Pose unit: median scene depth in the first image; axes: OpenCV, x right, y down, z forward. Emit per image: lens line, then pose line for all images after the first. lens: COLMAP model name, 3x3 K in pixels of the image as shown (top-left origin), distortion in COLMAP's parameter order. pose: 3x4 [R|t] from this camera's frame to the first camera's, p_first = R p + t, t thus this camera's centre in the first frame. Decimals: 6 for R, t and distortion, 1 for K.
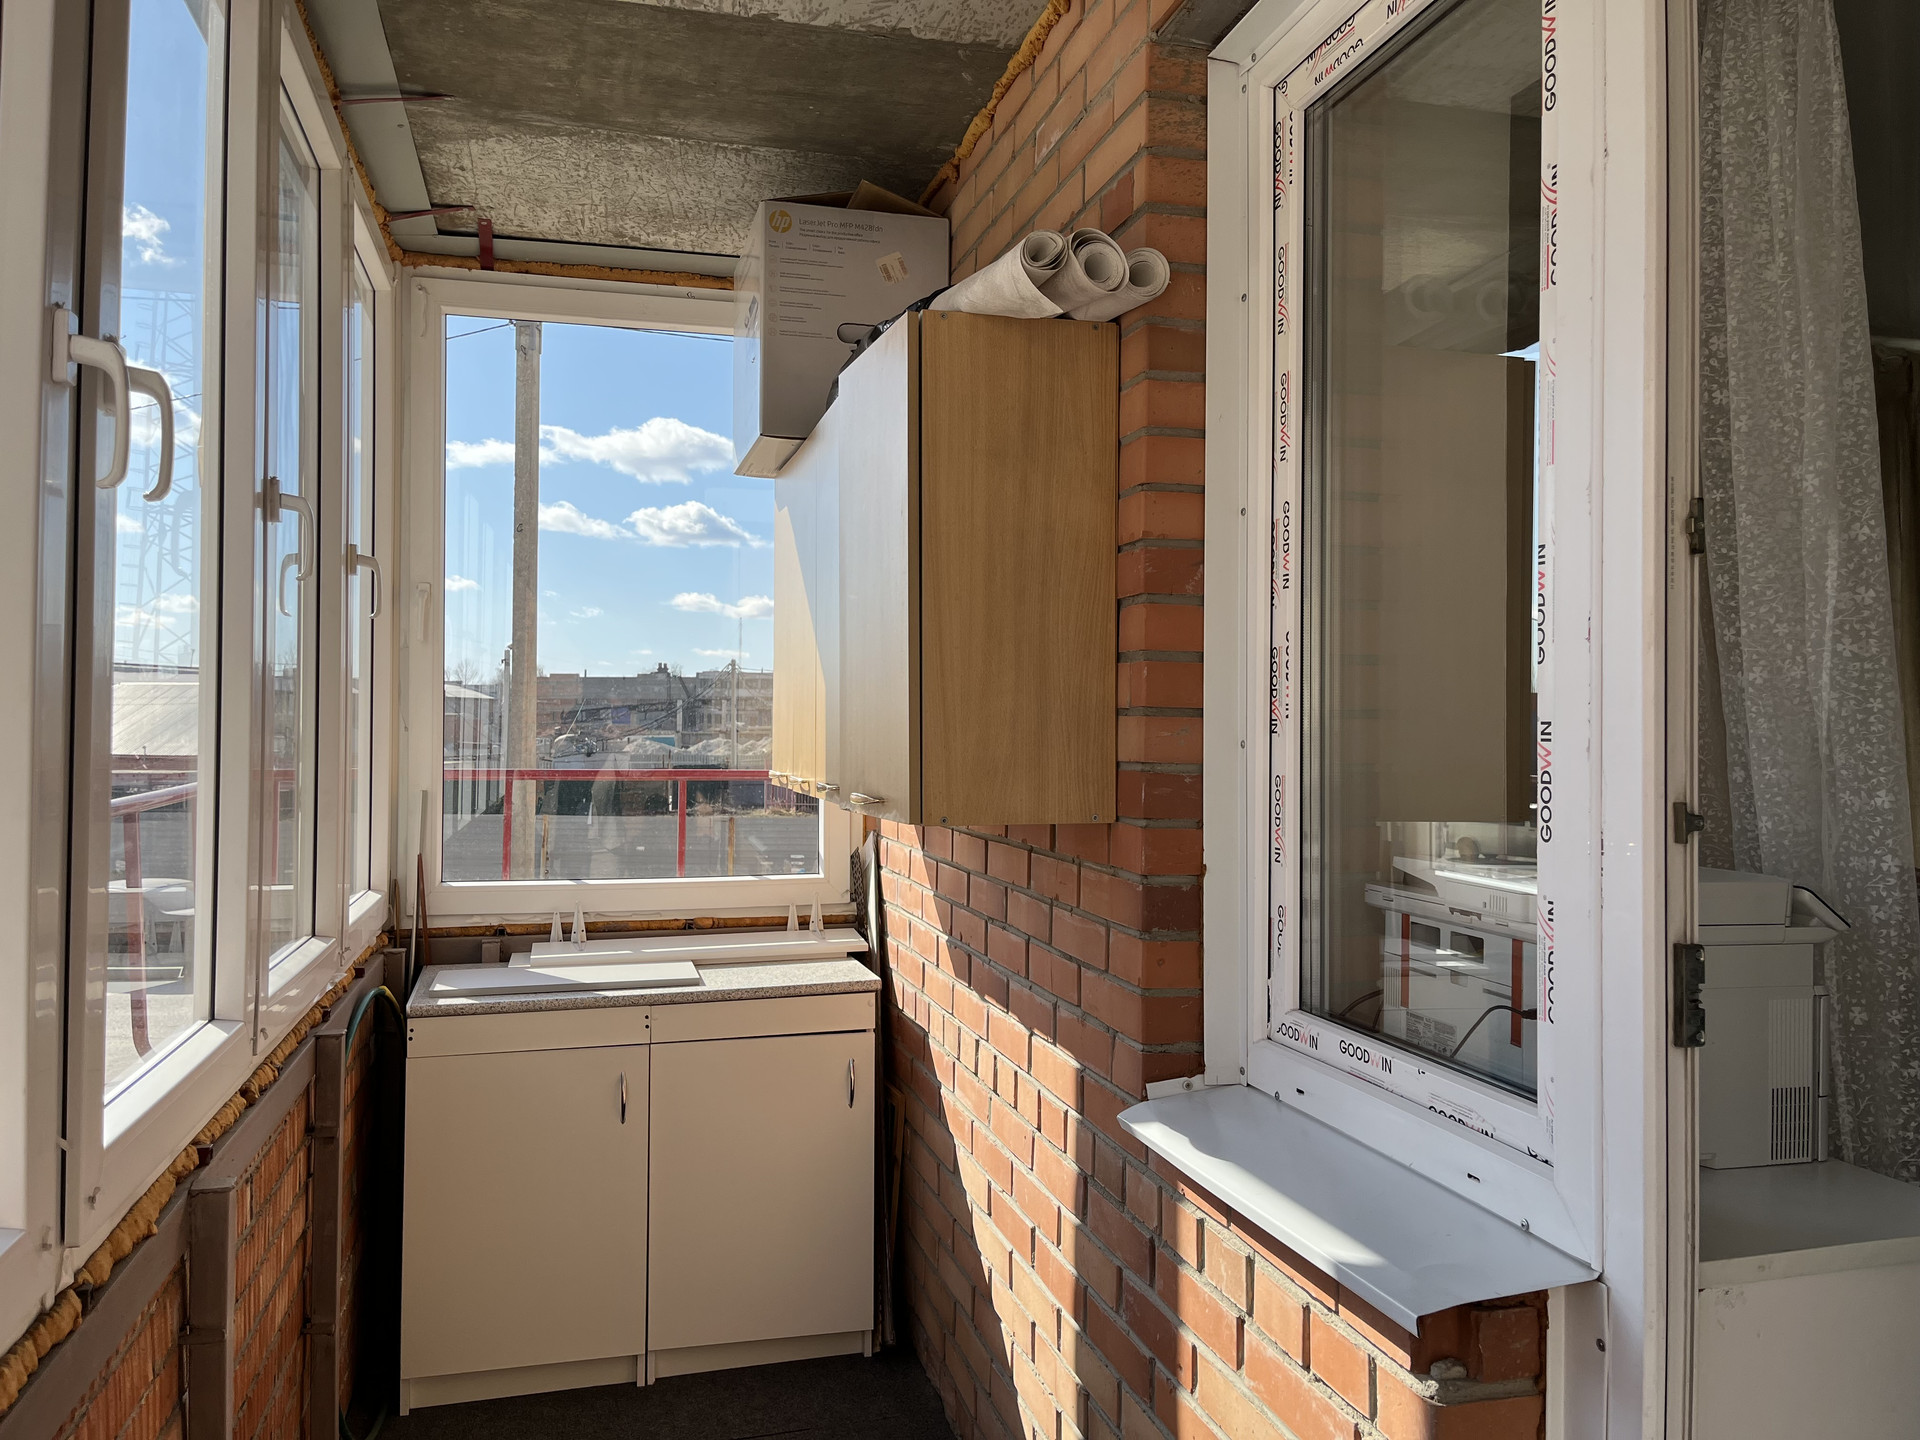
lens RADIAL K [[1458.8, 0, 958.1], [0, 1458.8, 705.3], [0, 0, 1]] dist [0.069242, -0.090625]
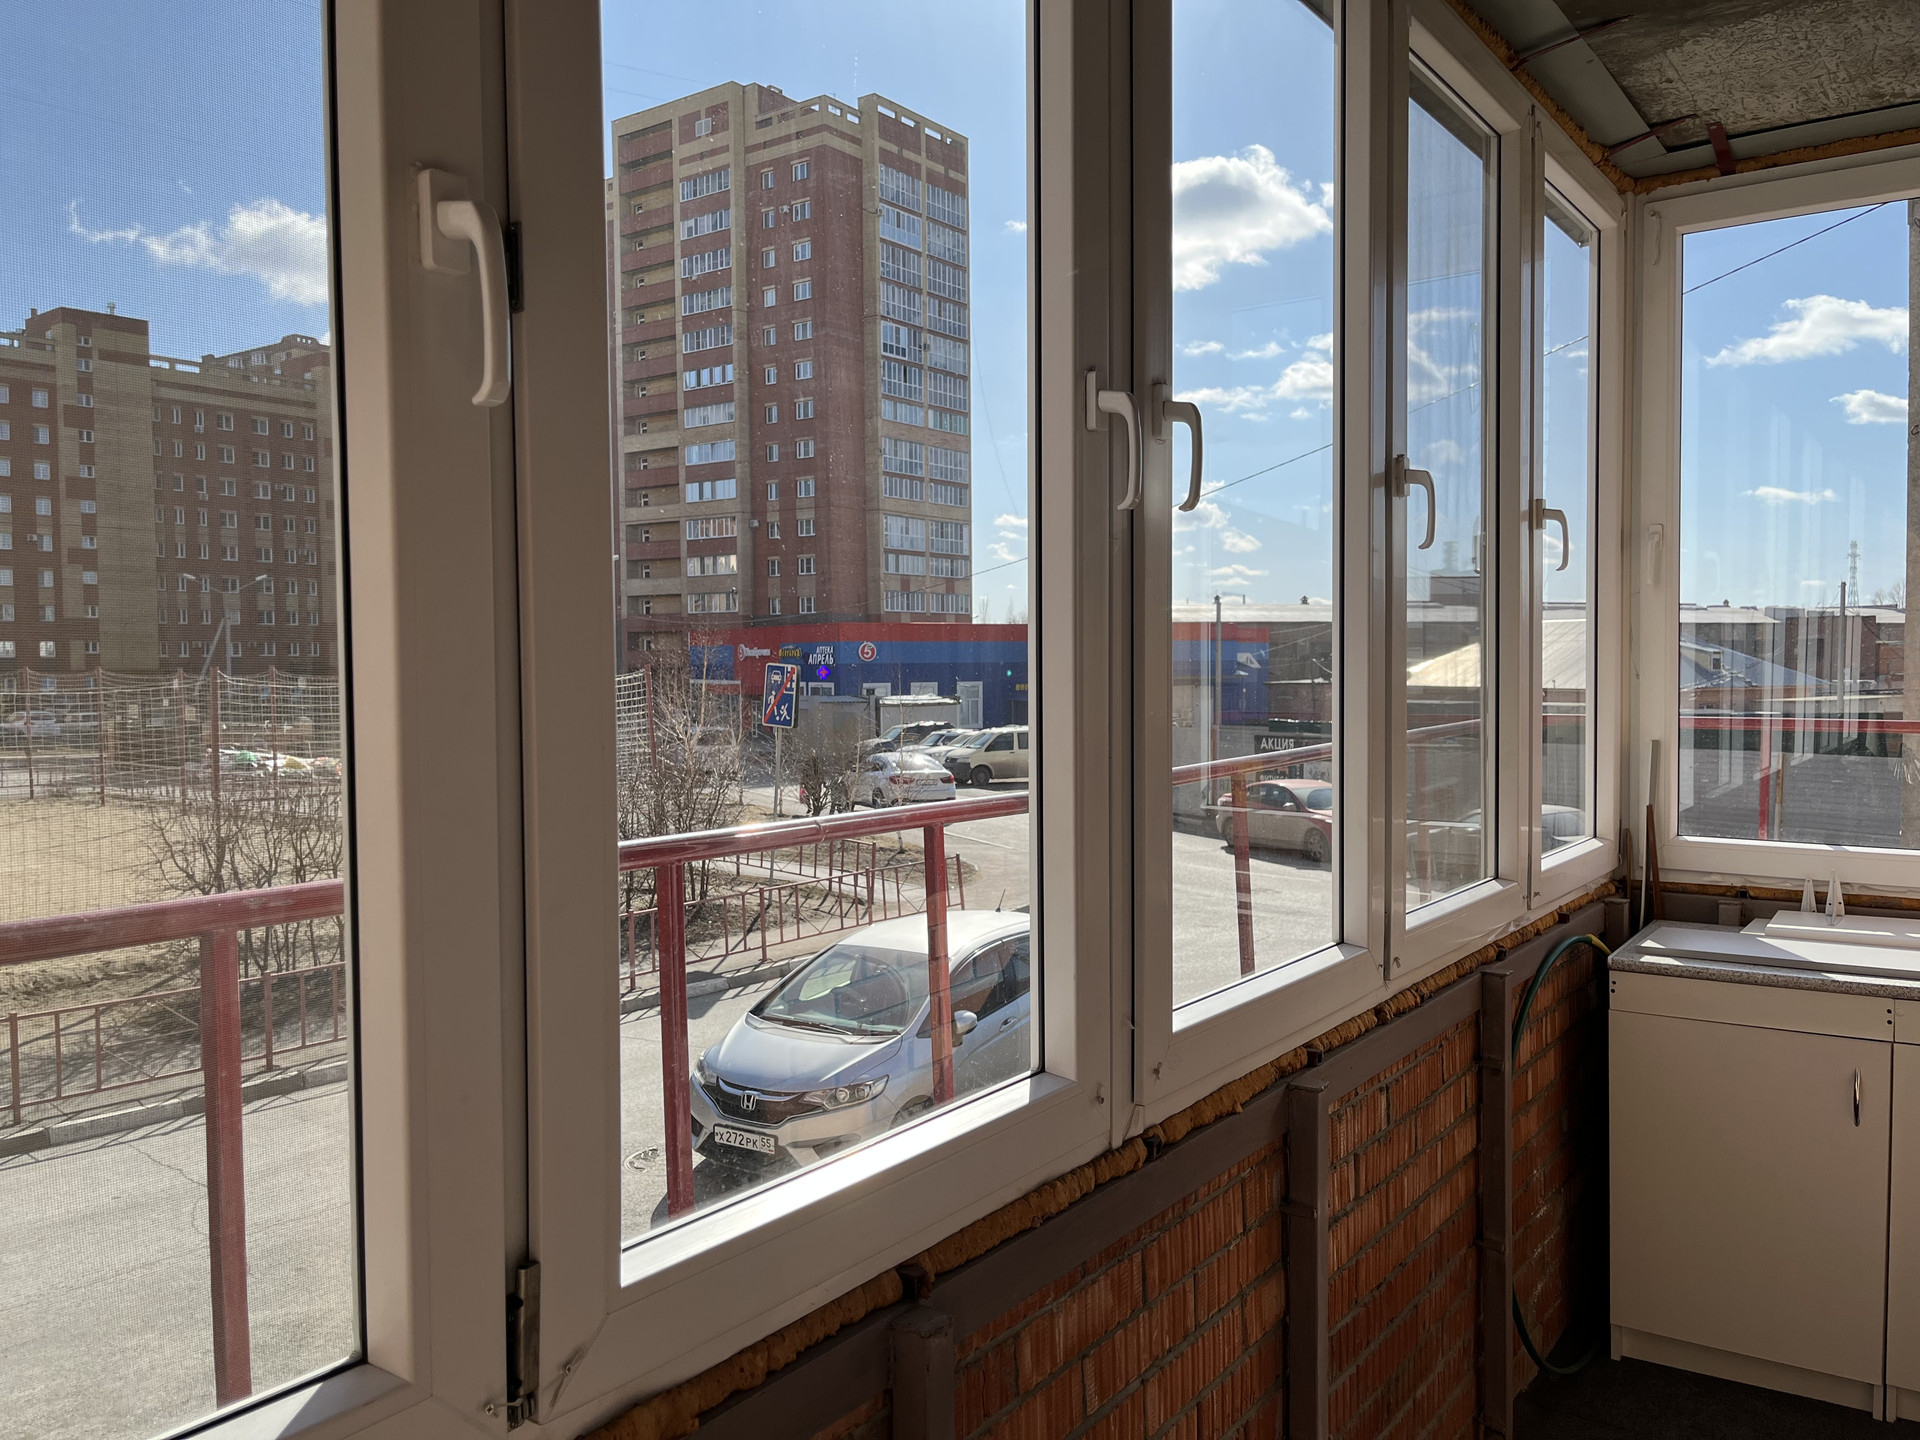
lens RADIAL K [[1458.8, 0, 961.4], [0, 1458.8, 722.1], [0, 0, 1]] dist [0.069242, -0.090625]
pose [[0.638987, 0.019531, -0.768969, 0.107257], [0.023967, 0.998687, 0.045282, -0.010007], [0.768844, -0.047365, 0.637680, 0.035602]]
